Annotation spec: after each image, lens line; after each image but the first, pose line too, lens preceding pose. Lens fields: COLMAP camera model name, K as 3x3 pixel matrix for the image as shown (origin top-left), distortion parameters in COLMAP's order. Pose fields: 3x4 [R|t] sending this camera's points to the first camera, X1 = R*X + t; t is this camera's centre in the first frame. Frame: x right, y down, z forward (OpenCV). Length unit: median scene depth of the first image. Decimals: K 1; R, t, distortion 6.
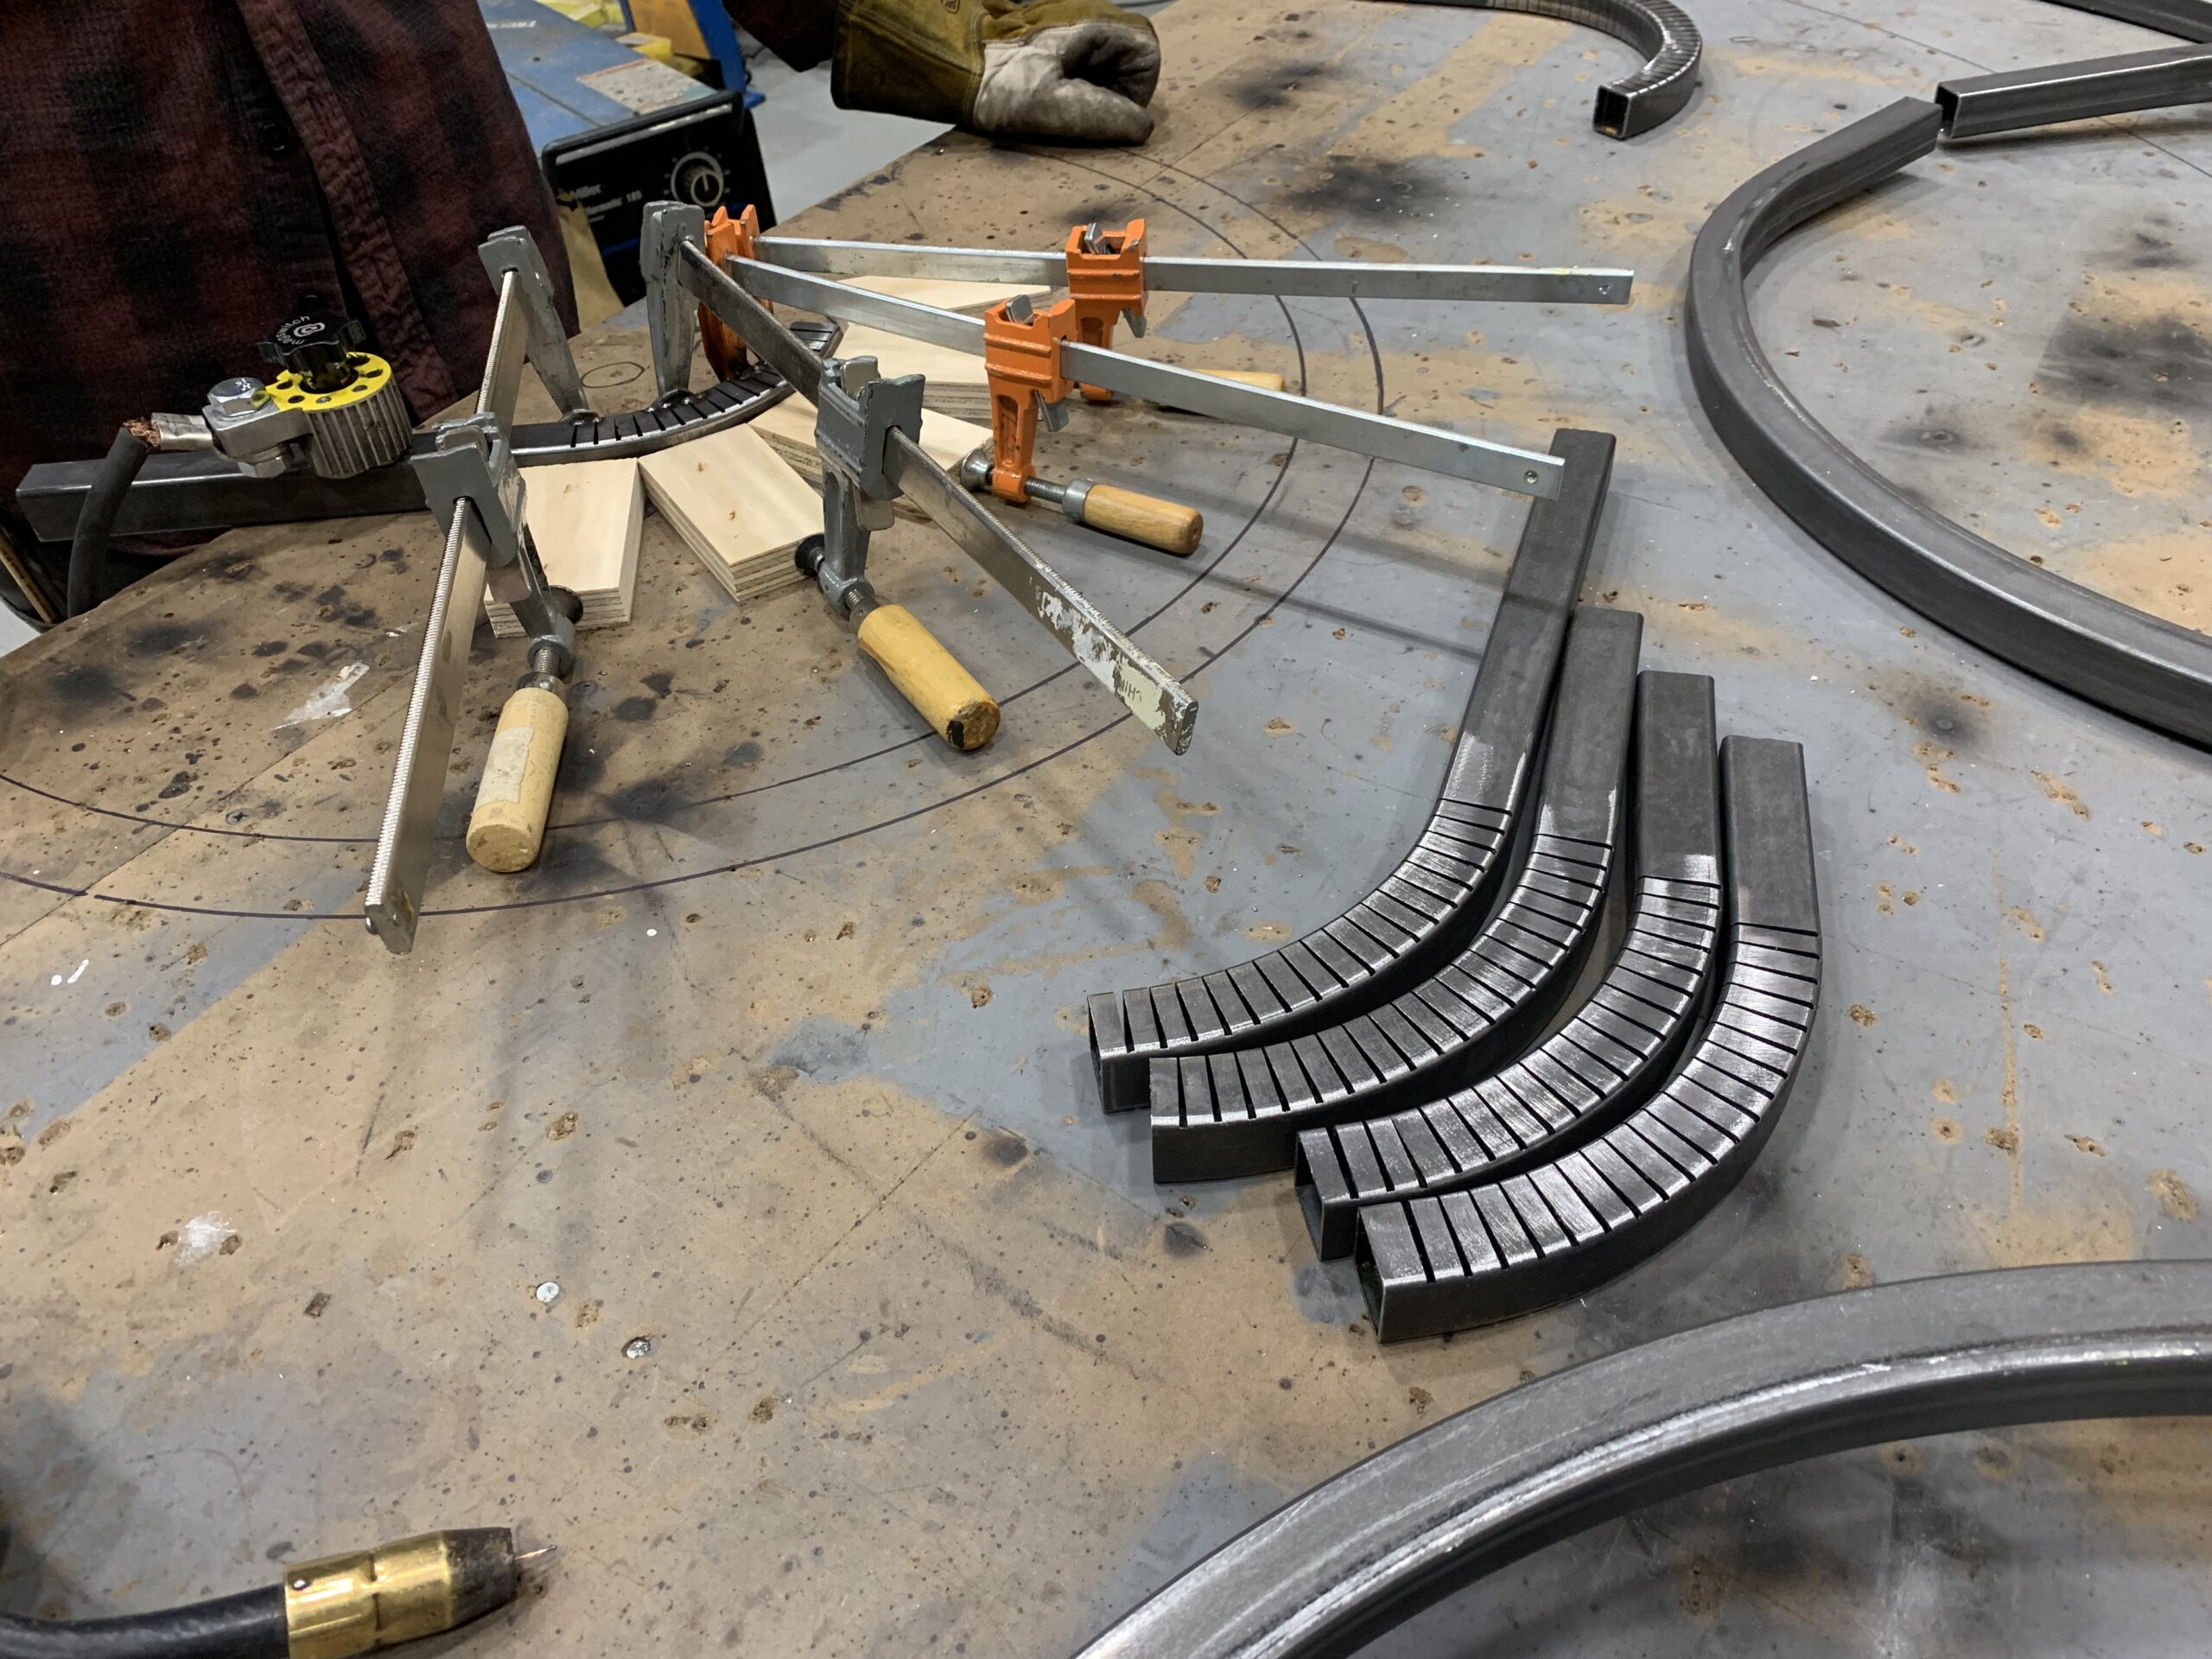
lens RADIAL K [[1696.3, 0, 1110.6], [0, 1696.3, 828.1], [0, 0, 1]] dist [0.007377, -0.010665]
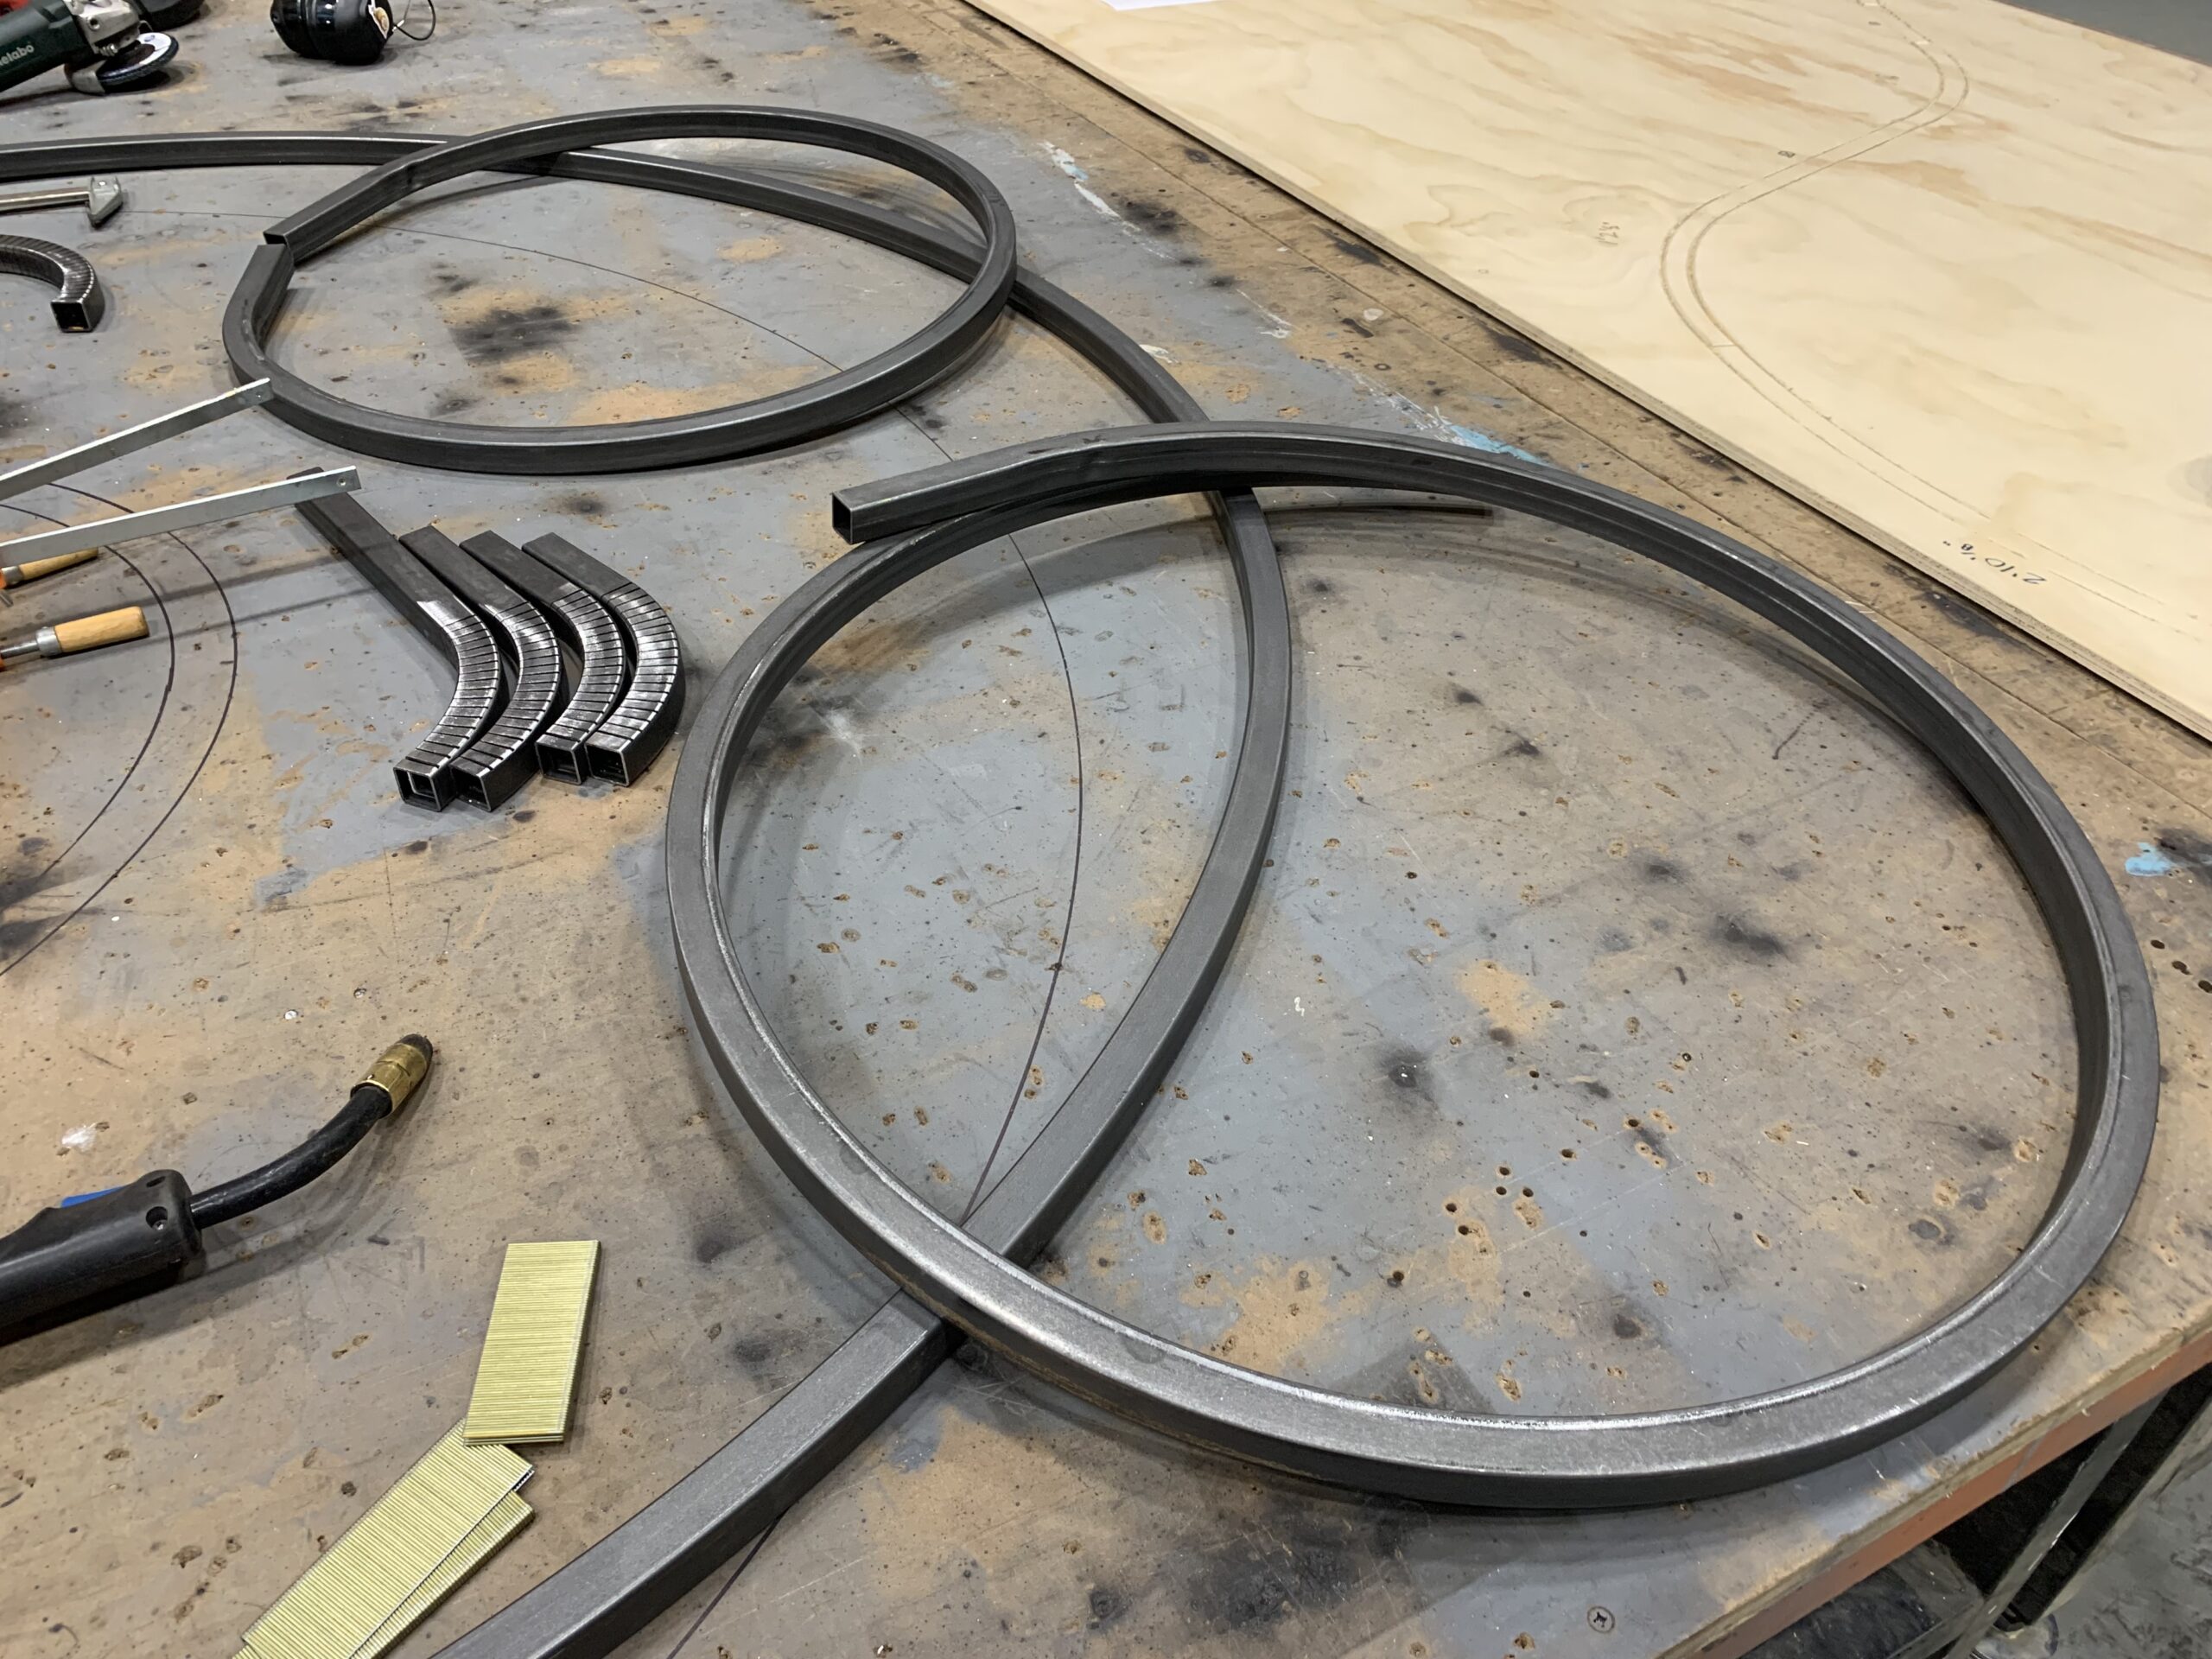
lens RADIAL K [[1696.3, 0, 1102.6], [0, 1696.3, 827.7], [0, 0, 1]] dist [0.007377, -0.010665]
pose [[0.489790, -0.524623, 0.696331, -0.826180], [0.560547, 0.801220, 0.209366, 0.167847], [-0.667752, 0.287781, 0.686505, -0.691321]]
